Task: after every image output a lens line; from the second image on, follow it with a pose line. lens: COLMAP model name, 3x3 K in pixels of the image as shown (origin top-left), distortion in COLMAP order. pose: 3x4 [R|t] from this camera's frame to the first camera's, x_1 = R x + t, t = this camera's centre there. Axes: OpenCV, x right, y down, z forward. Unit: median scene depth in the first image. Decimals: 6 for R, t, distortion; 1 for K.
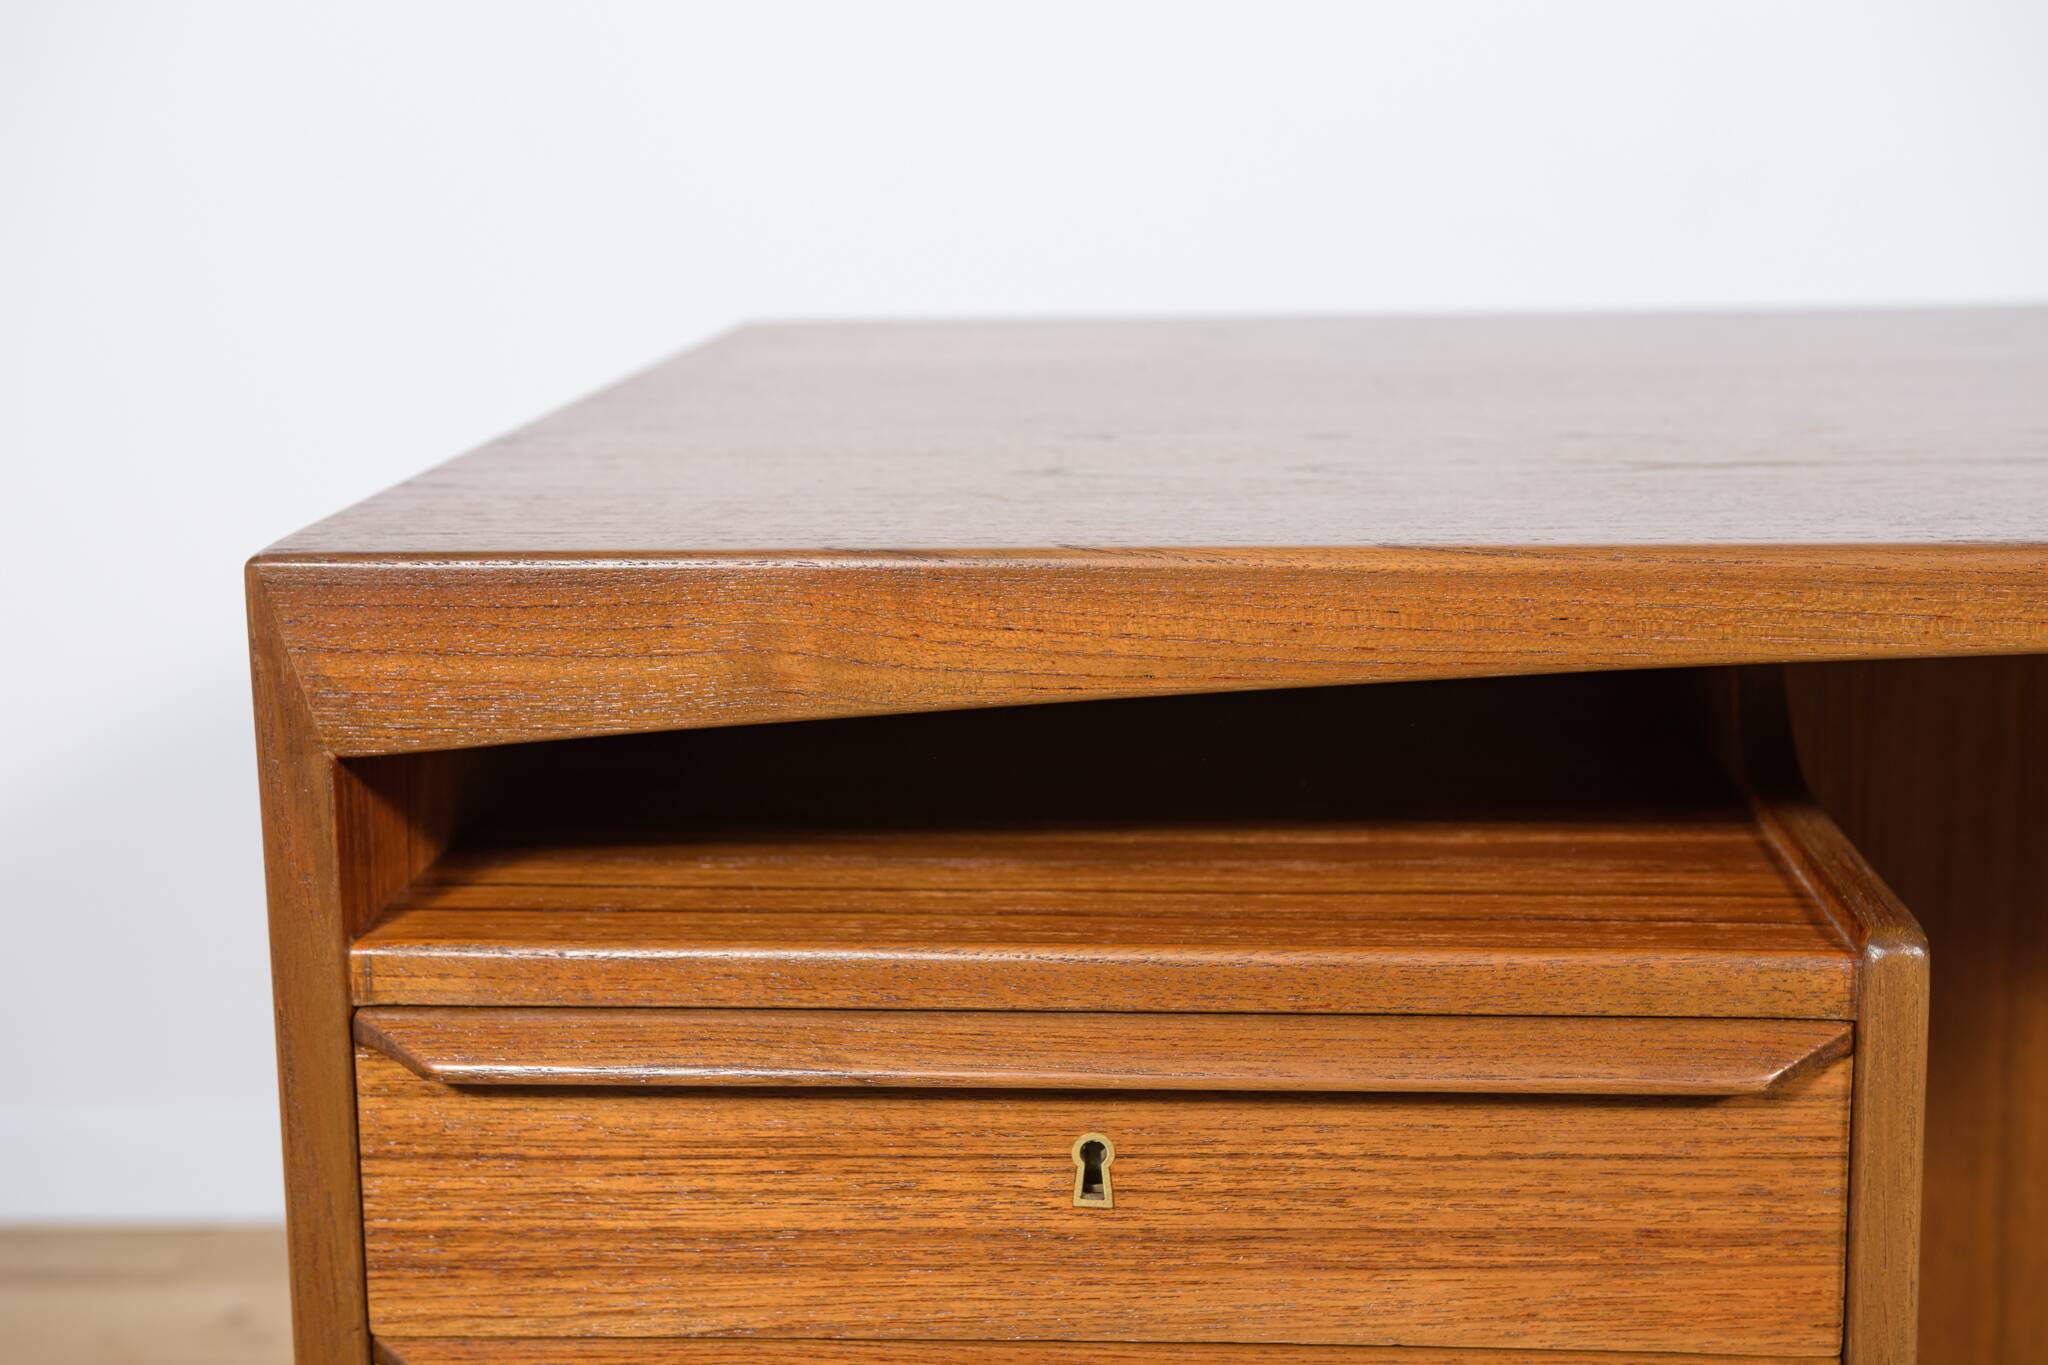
lens RADIAL K [[2958.4, 0, 1026.5], [0, 2958.4, 687.3], [0, 0, 1]] dist [0.081288, 0.112765]
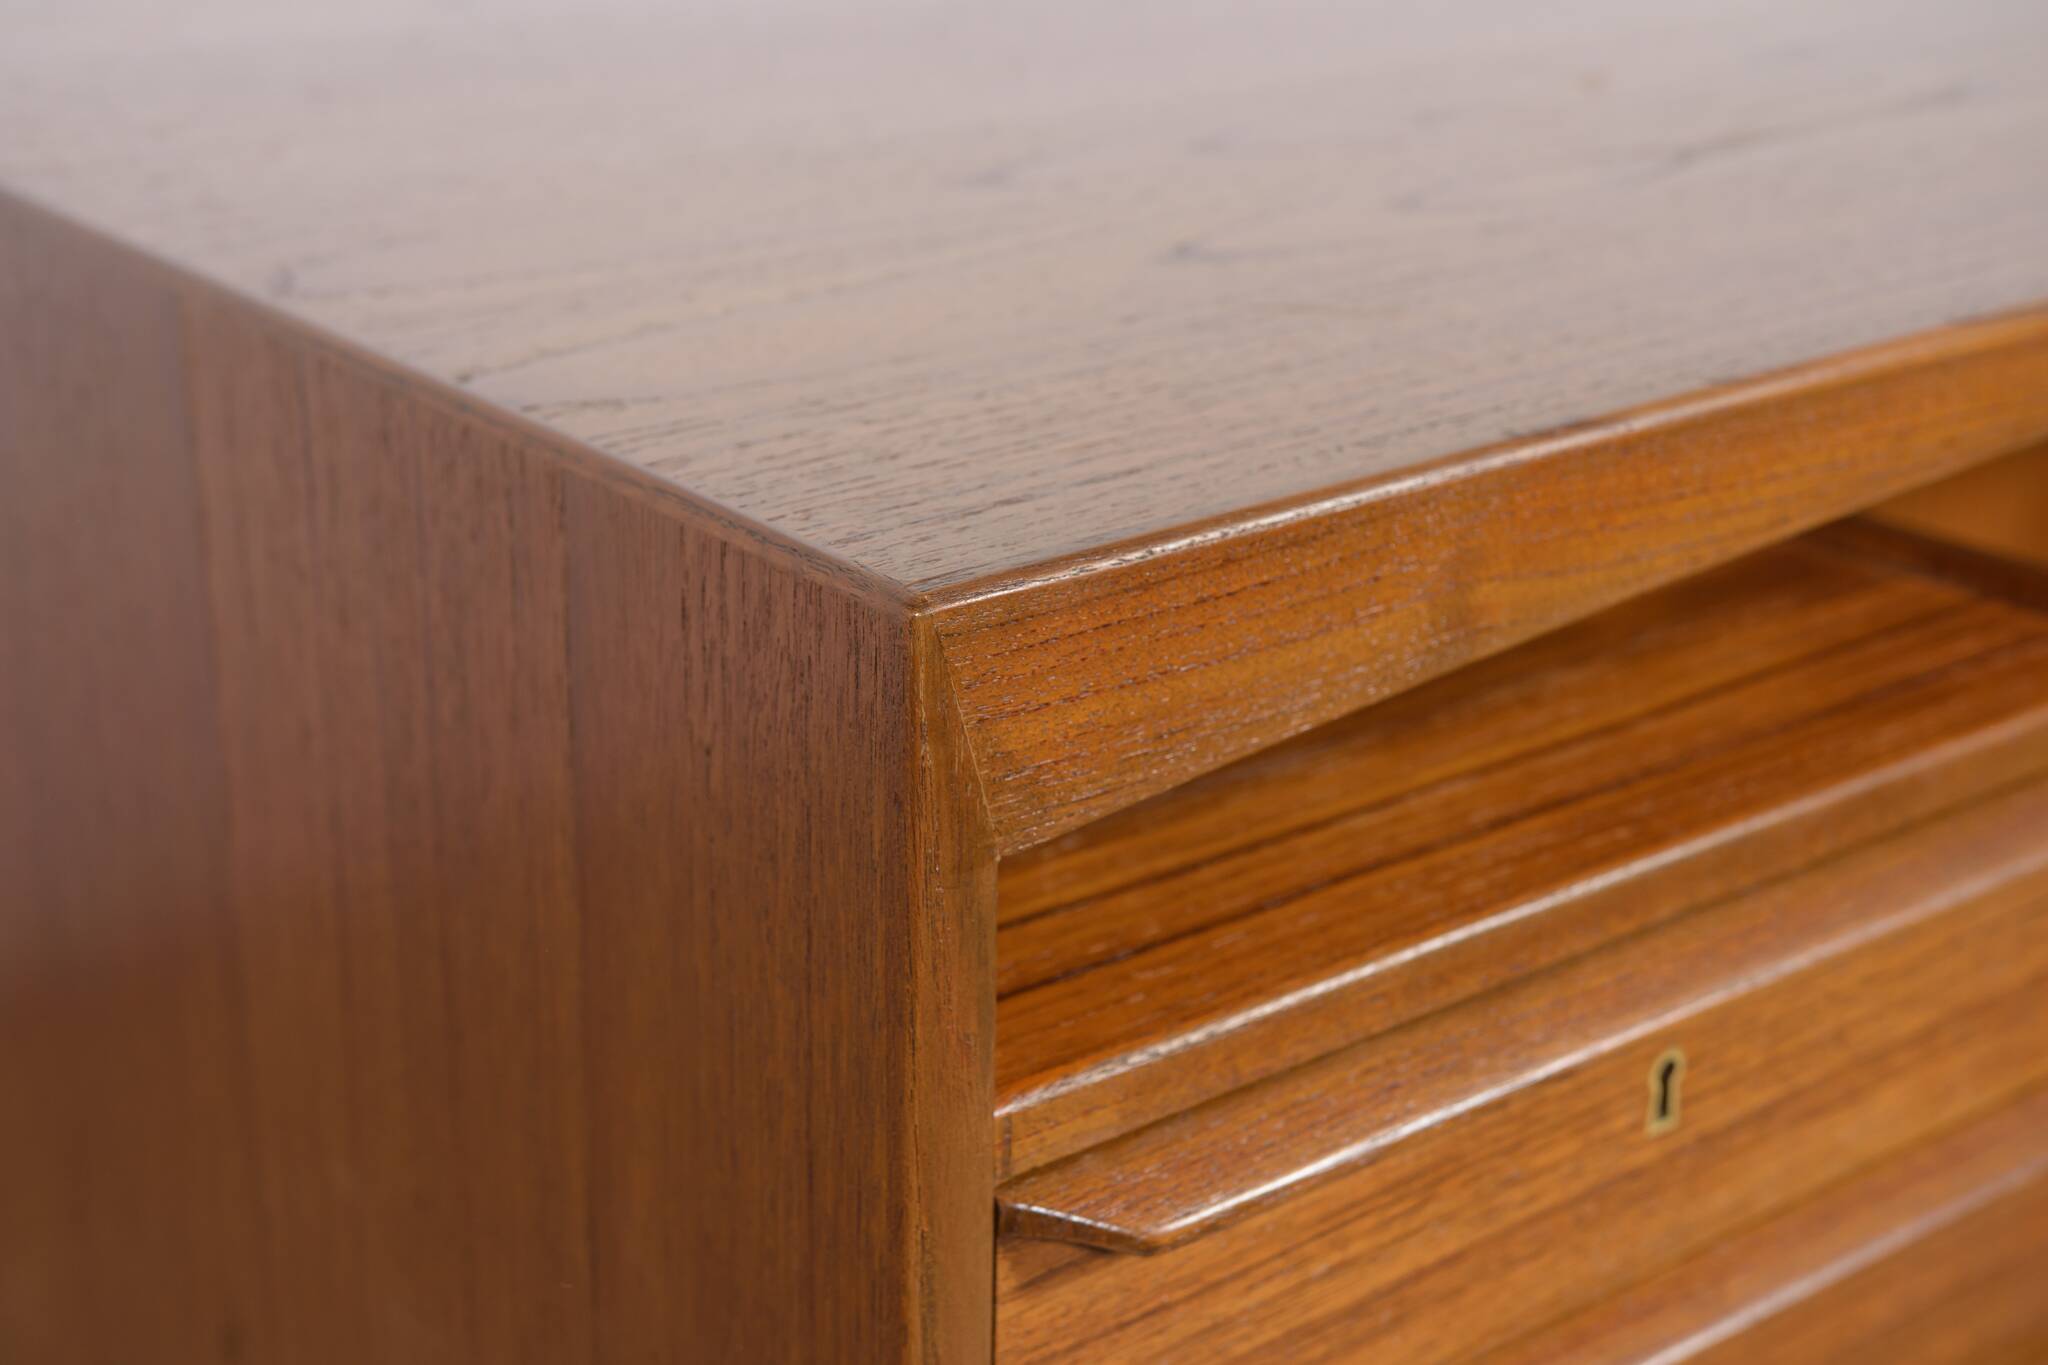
lens RADIAL K [[2958.4, 0, 1026.5], [0, 2958.4, 687.3], [0, 0, 1]] dist [0.081288, 0.112765]
pose [[0.755967, -0.225379, 0.614588, -0.624644], [0.124783, 0.971261, 0.202687, -0.149351], [-0.642607, -0.076535, 0.762364, 0.471860]]
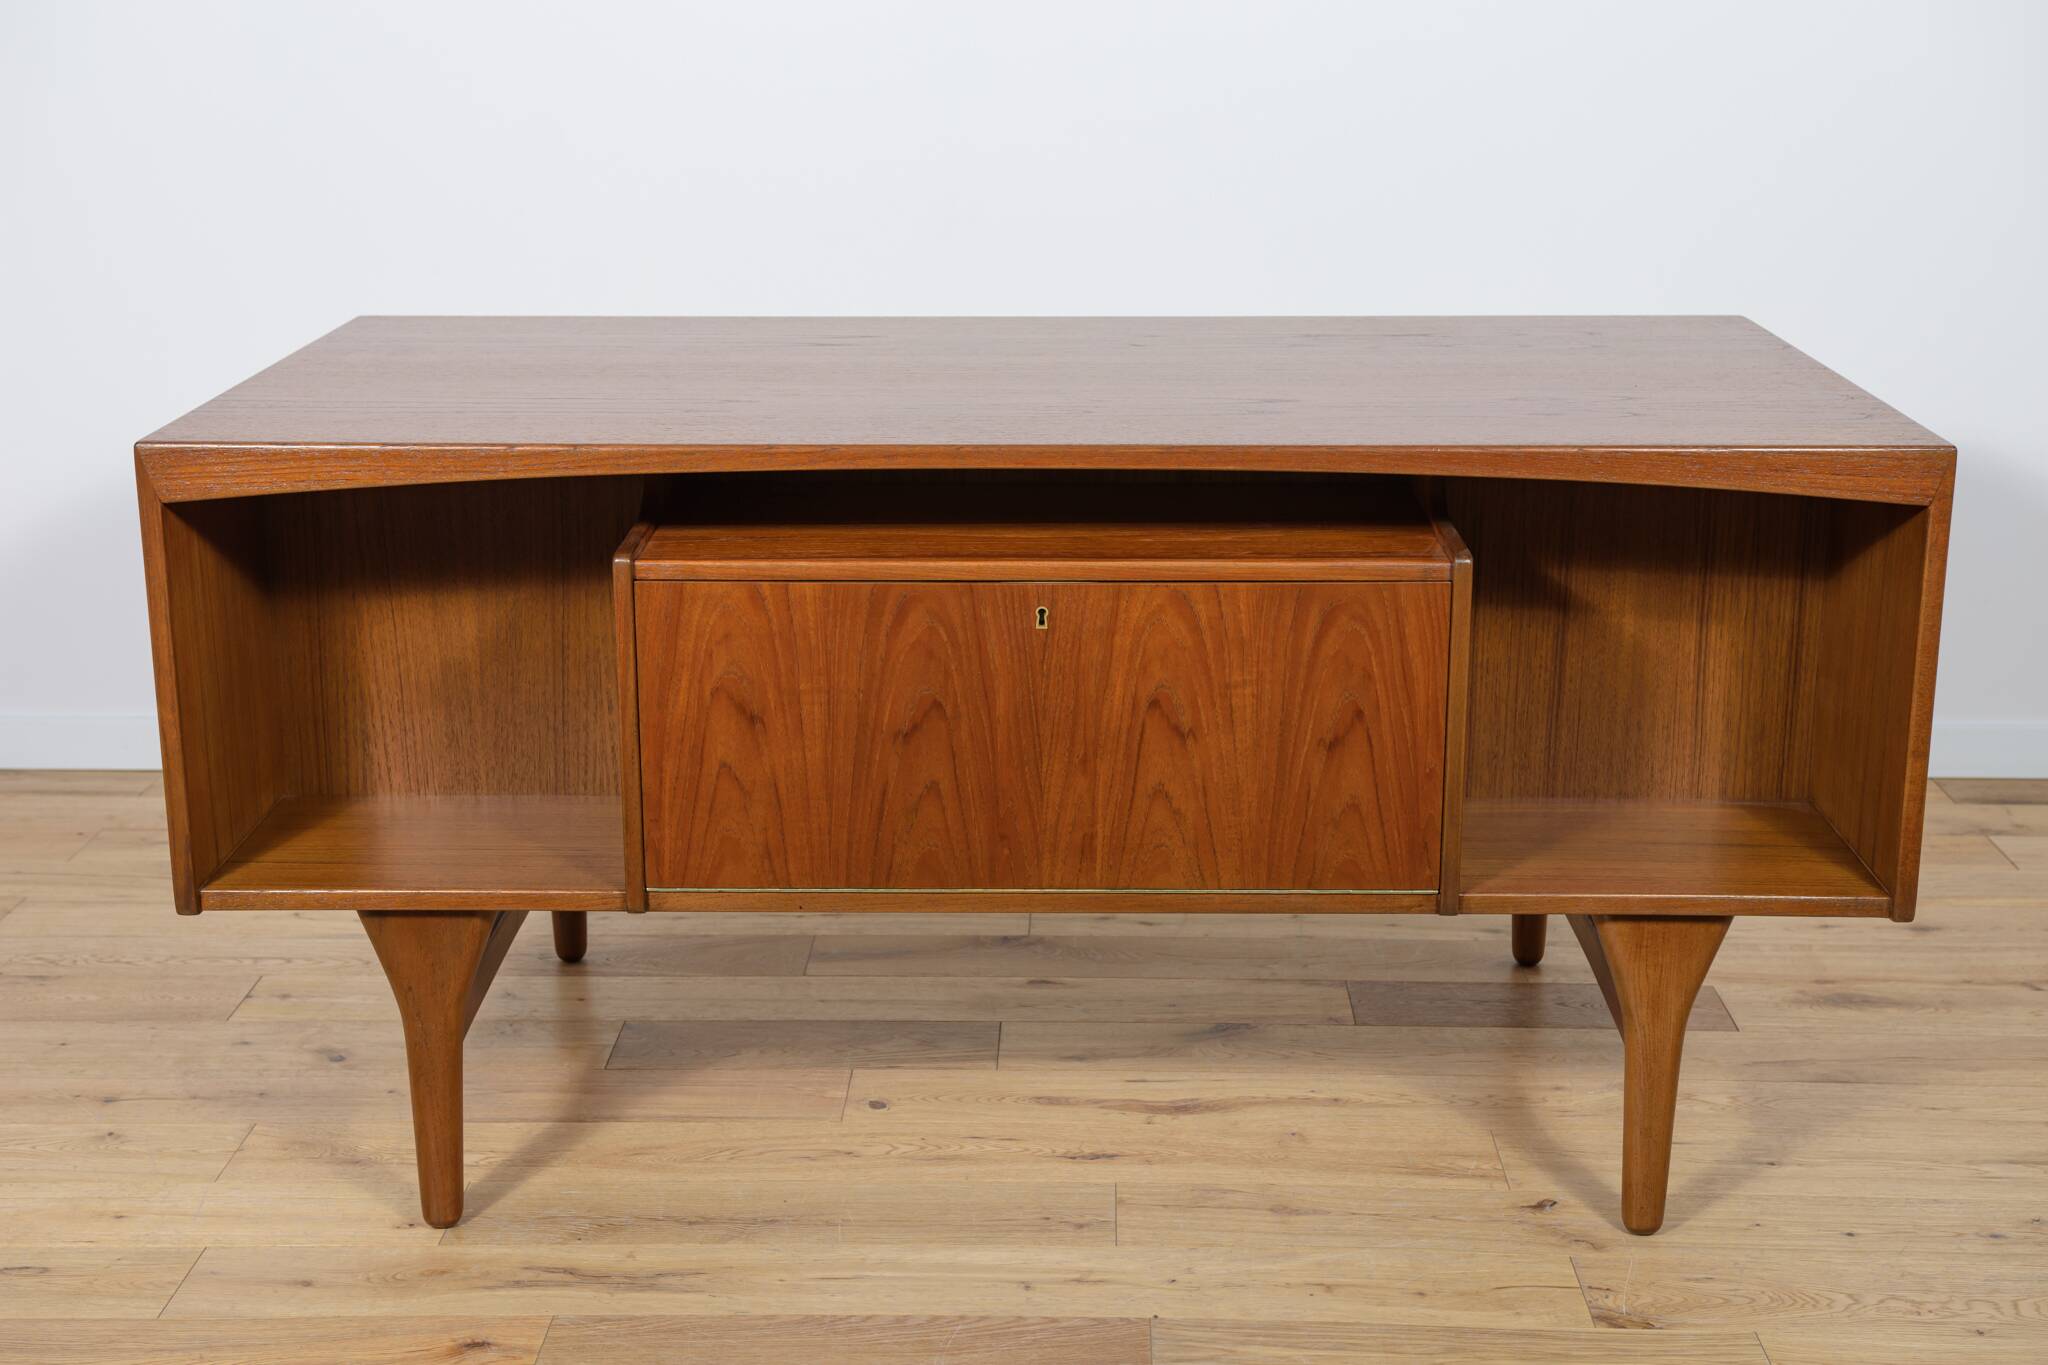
lens RADIAL K [[2848.9, 0, 1020.6], [0, 2848.9, 685.3], [0, 0, 1]] dist [0.091047, 0.029084]
pose [[0.999658, 0.004756, 0.025711, 0.636157], [-0.006499, 0.997654, 0.068155, 0.012928], [-0.025326, -0.068299, 0.997343, -2.329310]]
